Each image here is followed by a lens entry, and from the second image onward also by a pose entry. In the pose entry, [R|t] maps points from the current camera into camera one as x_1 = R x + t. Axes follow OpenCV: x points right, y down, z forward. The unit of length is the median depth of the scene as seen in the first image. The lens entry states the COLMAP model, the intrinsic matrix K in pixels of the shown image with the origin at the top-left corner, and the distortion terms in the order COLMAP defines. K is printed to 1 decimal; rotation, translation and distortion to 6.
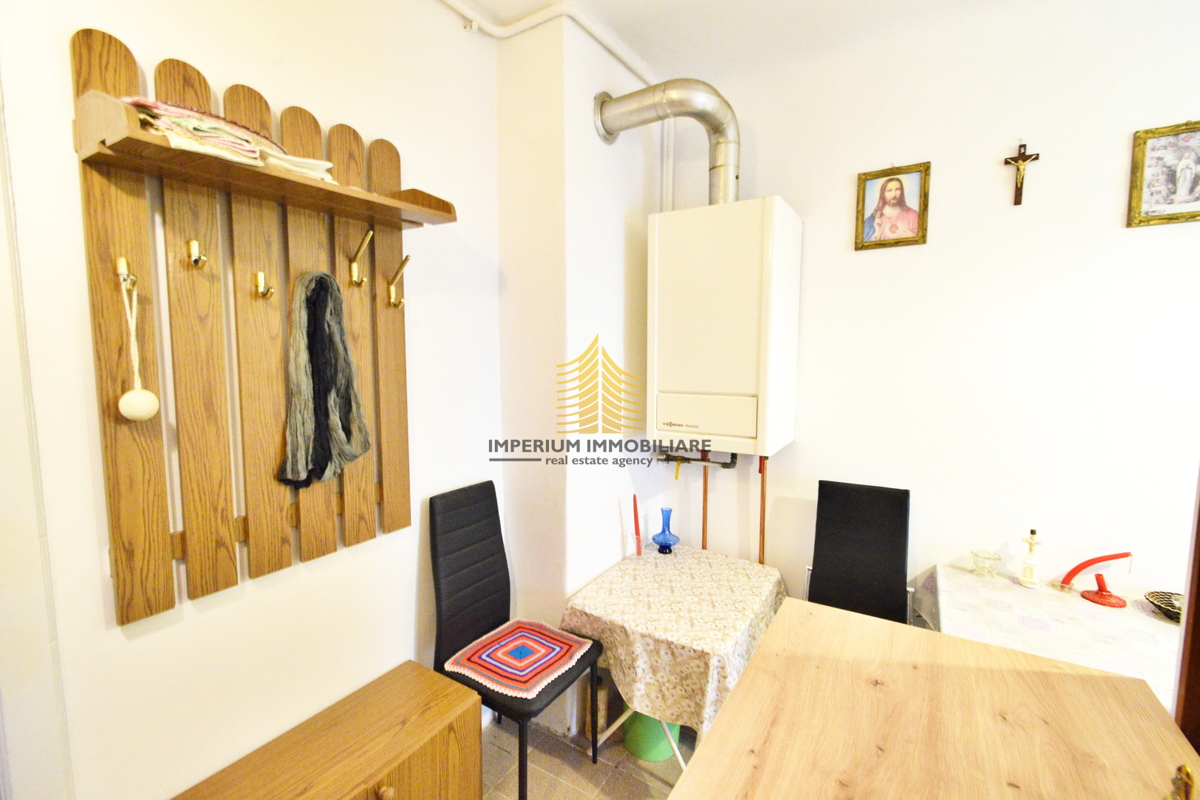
lens RADIAL K [[522.9, 0, 601.3], [0, 522.9, 399.9], [0, 0, 1]] dist [-0.000896, -0.001667]
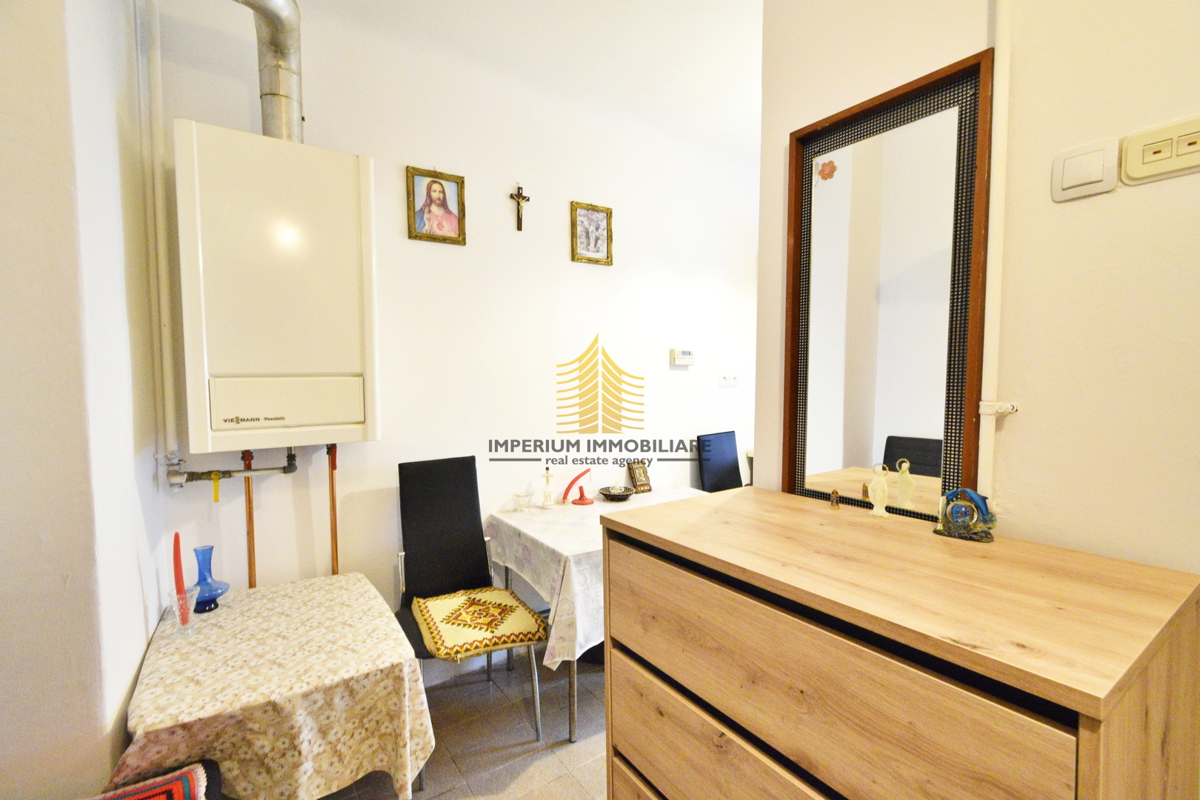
lens RADIAL K [[522.9, 0, 600.5], [0, 522.9, 401.3], [0, 0, 1]] dist [-0.000896, -0.001667]
pose [[0.413650, -0.054074, 0.908829, -0.354667], [0.086862, 0.996025, 0.019727, 0.056129], [-0.906283, 0.070783, 0.416703, 0.263146]]
